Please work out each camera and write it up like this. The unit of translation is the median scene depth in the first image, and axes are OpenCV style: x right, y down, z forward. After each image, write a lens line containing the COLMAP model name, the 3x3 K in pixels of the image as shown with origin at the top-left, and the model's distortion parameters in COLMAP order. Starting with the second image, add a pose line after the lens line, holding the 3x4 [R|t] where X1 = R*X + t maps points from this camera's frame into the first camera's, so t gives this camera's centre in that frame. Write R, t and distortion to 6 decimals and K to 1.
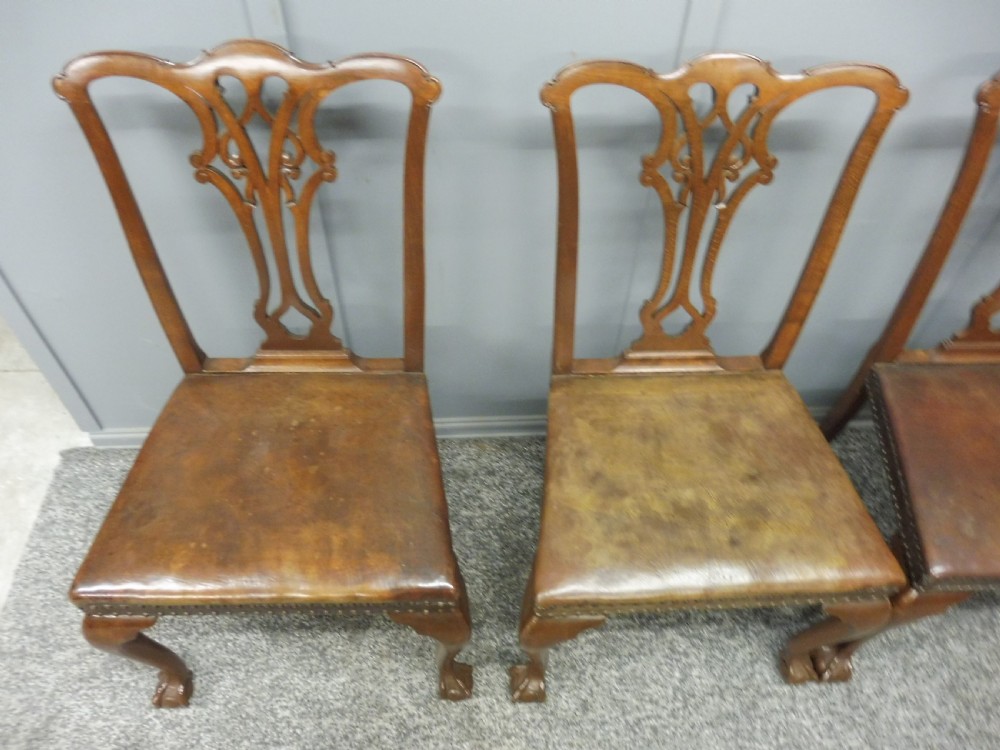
lens RADIAL K [[730.0, 0, 500.4], [0, 730.0, 381.7], [0, 0, 1]] dist [-0.077615, 0.052349]
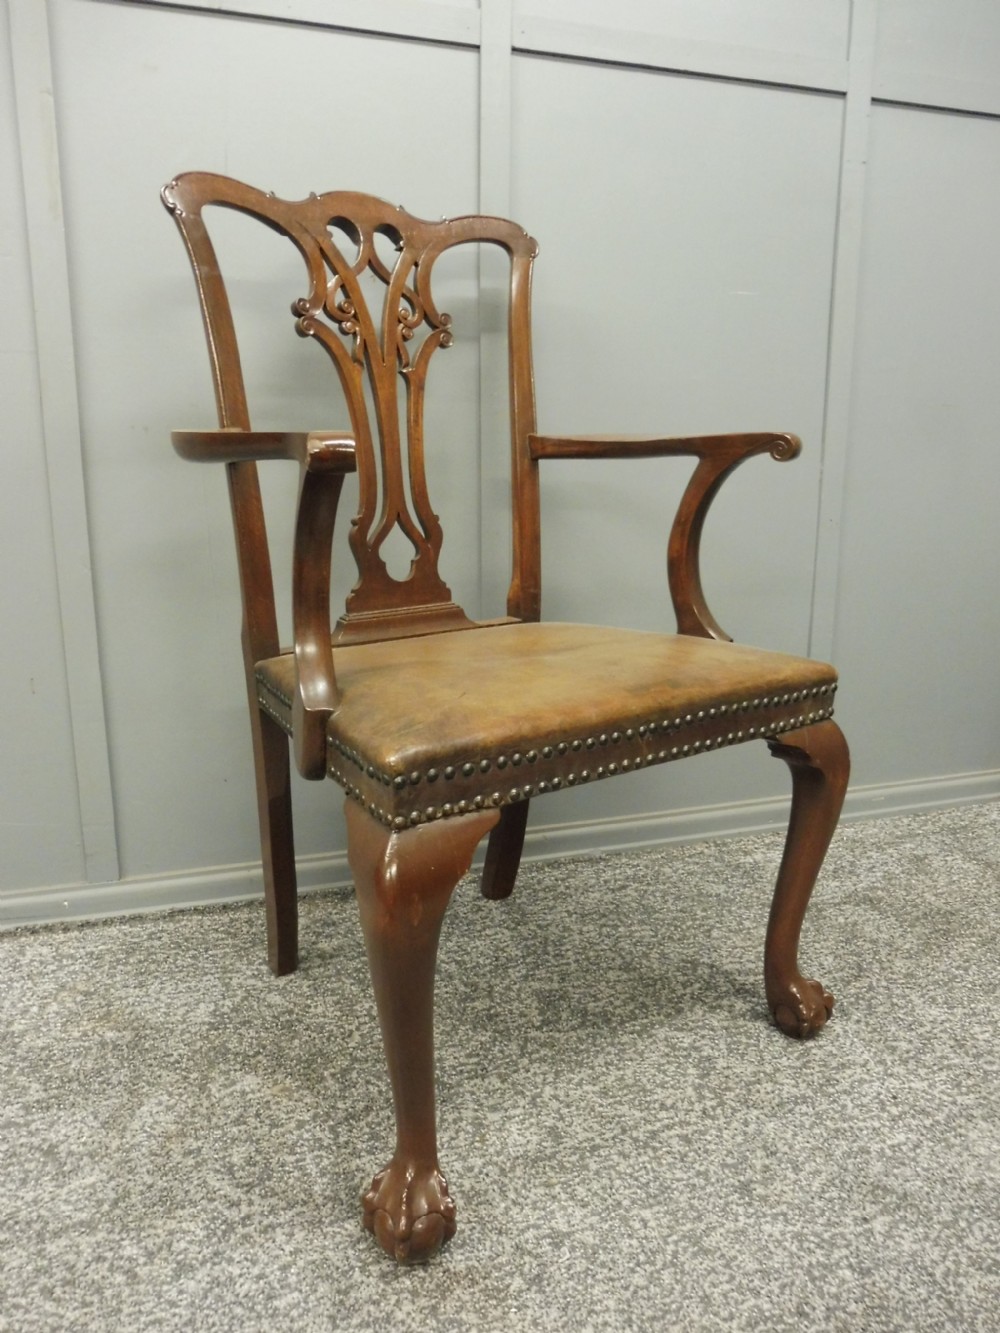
lens RADIAL K [[973.1, 0, 486.4], [0, 973.1, 673.9], [0, 0, 1]] dist [-0.077615, 0.052349]
pose [[0.968148, -0.080999, 0.236913, -0.078991], [0.206228, 0.794554, -0.571099, 0.578456], [-0.141981, 0.601766, 0.785951, 0.217451]]
